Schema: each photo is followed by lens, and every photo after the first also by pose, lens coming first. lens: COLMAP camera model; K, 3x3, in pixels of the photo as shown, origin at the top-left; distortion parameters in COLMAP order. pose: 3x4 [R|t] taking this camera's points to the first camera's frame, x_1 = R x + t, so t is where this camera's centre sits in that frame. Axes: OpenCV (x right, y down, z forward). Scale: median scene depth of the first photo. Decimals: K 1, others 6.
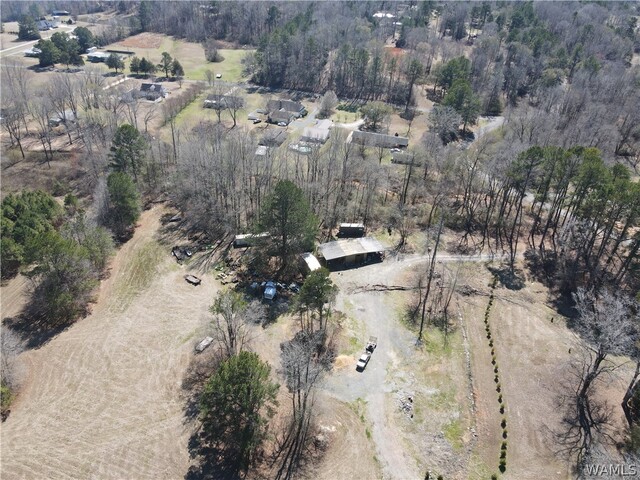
lens RADIAL K [[465.5, 0, 319.2], [0, 465.5, 236.5], [0, 0, 1]] dist [0.008633, 0.008087]
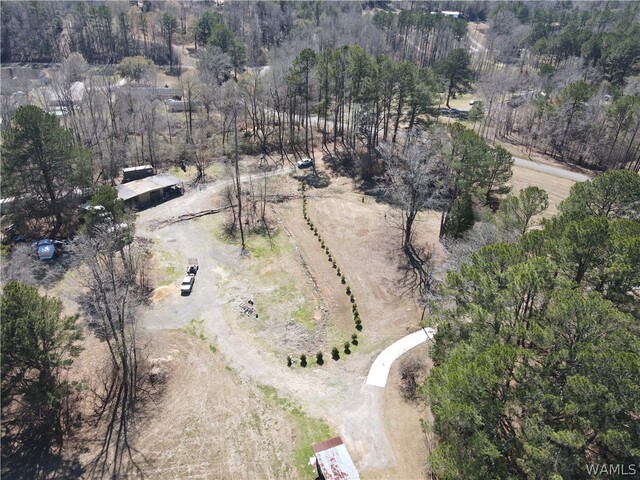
lens RADIAL K [[465.5, 0, 320.8], [0, 465.5, 237.3], [0, 0, 1]] dist [0.008633, 0.008087]
pose [[0.883198, -0.244814, 0.400035, -0.007354], [0.244292, 0.968241, 0.053198, 0.163900], [-0.400354, 0.050741, 0.914955, 0.102164]]
